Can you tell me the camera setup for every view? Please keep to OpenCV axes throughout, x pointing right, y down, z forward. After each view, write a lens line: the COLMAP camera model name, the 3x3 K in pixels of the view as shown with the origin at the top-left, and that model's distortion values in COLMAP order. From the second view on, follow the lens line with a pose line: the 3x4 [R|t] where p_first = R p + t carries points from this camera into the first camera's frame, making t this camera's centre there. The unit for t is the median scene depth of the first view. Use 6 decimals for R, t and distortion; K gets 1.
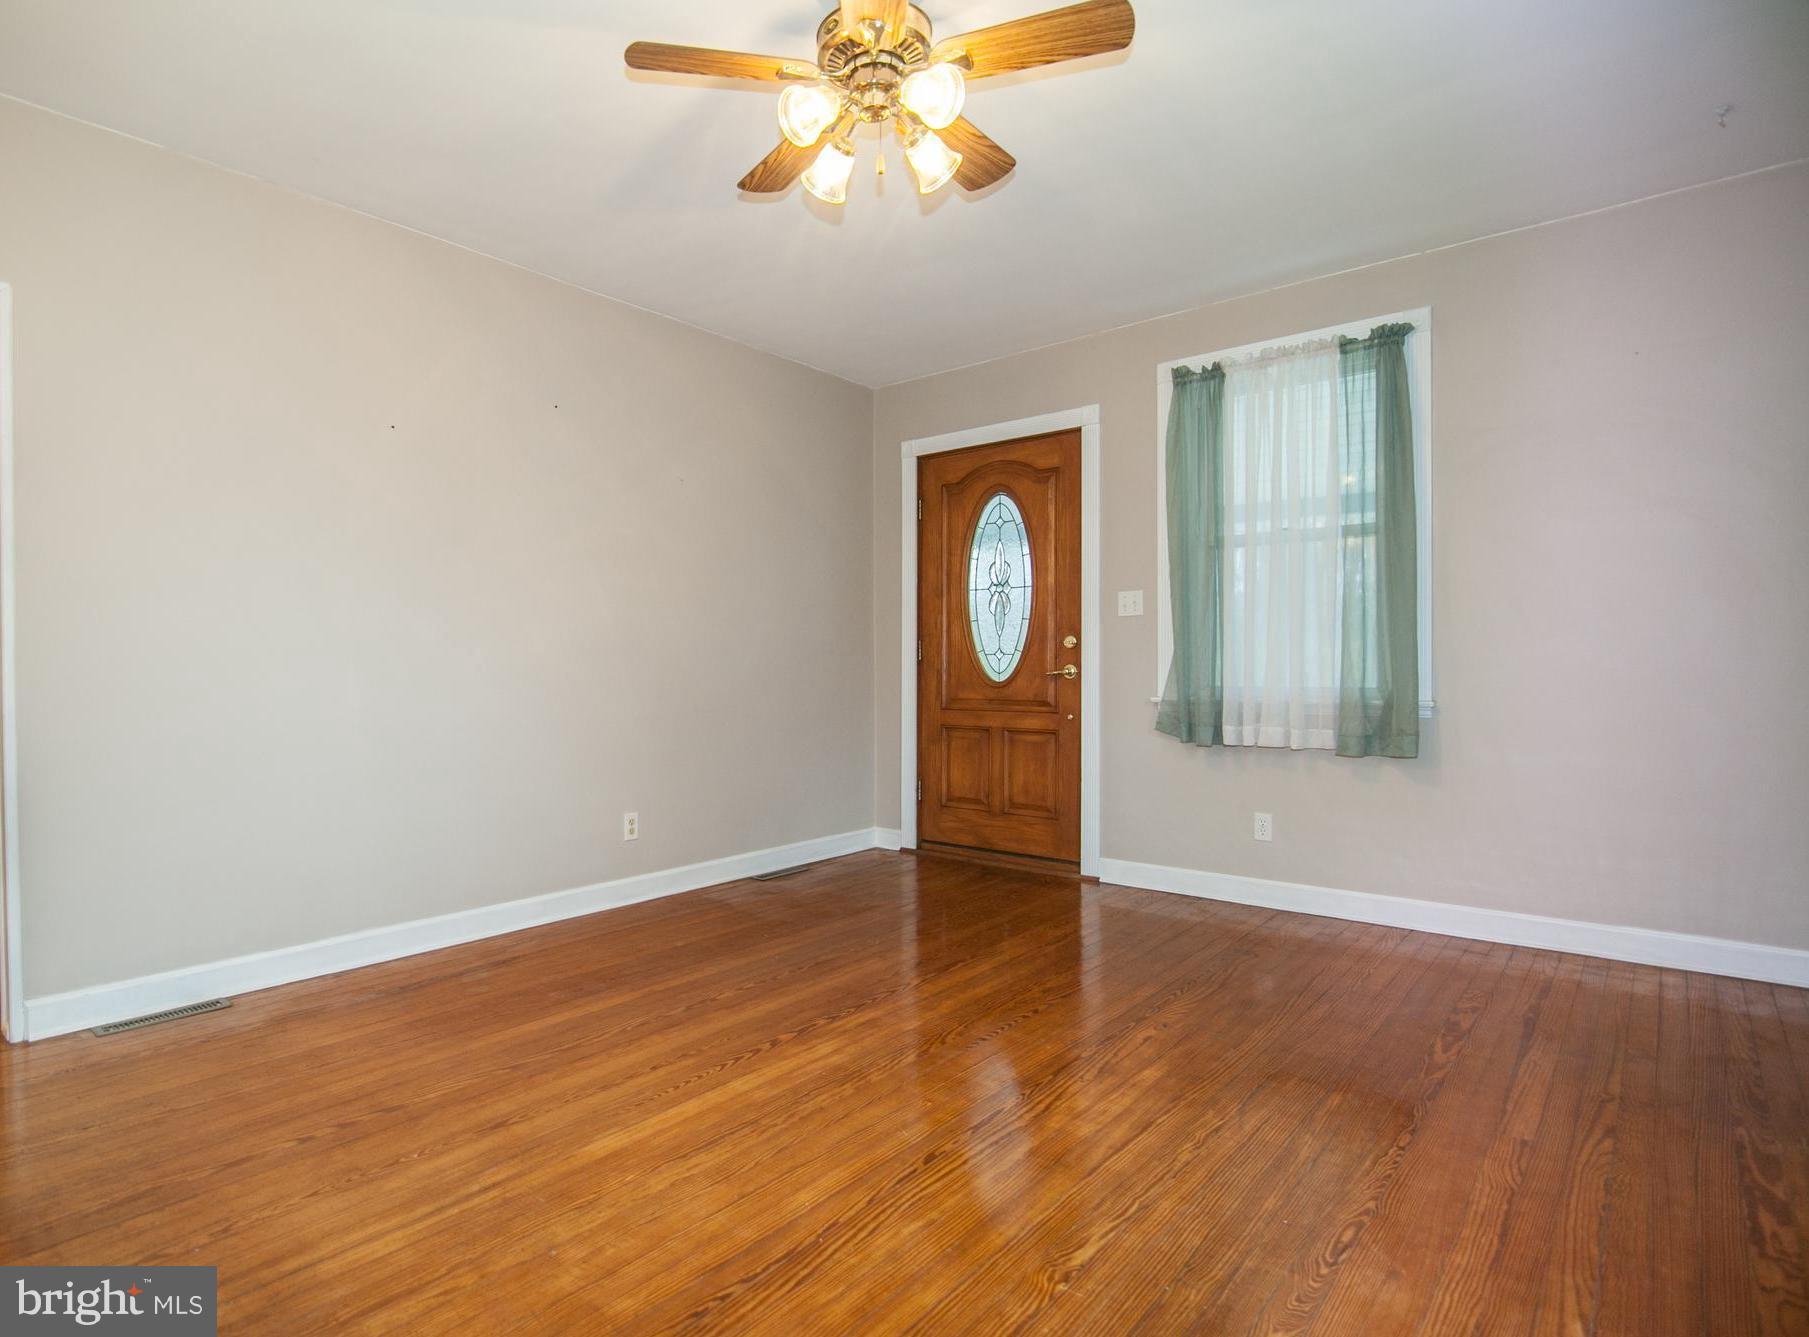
lens RADIAL K [[955.2, 0, 904.5], [0, 955.2, 668.5], [0, 0, 1]] dist [0.000014, -0.000006]
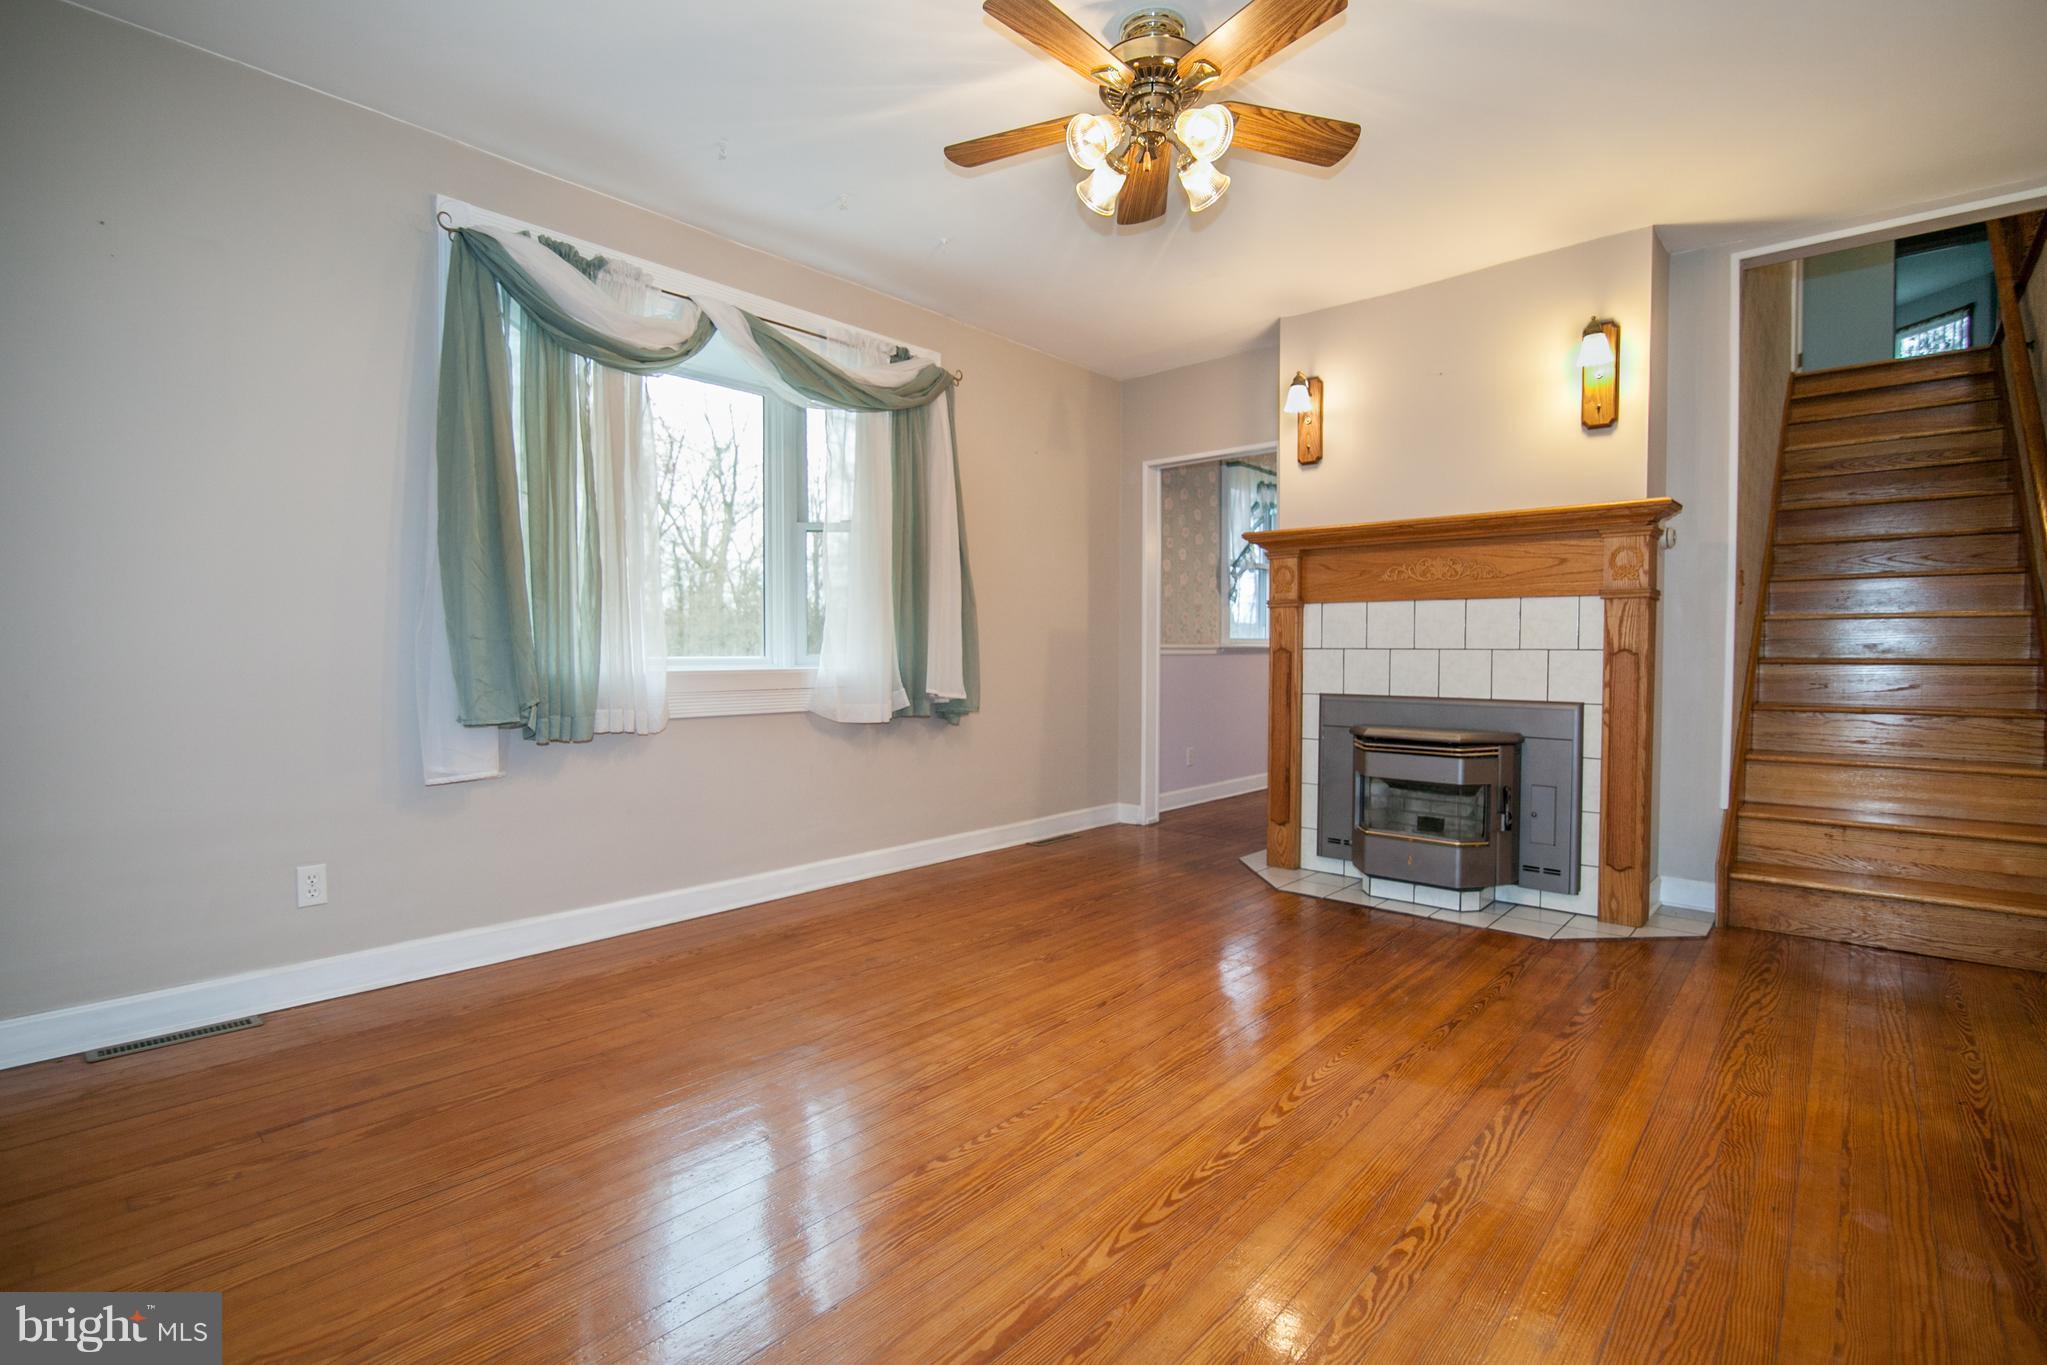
lens RADIAL K [[951.4, 0, 1035.3], [0, 951.4, 676.3], [0, 0, 1]] dist [-0.020625, 0.000281]
pose [[-0.996105, -0.000685, 0.088175, 0.000215], [0.001743, 0.999621, 0.027459, -0.001876], [-0.088160, 0.027506, -0.995726, 1.803728]]
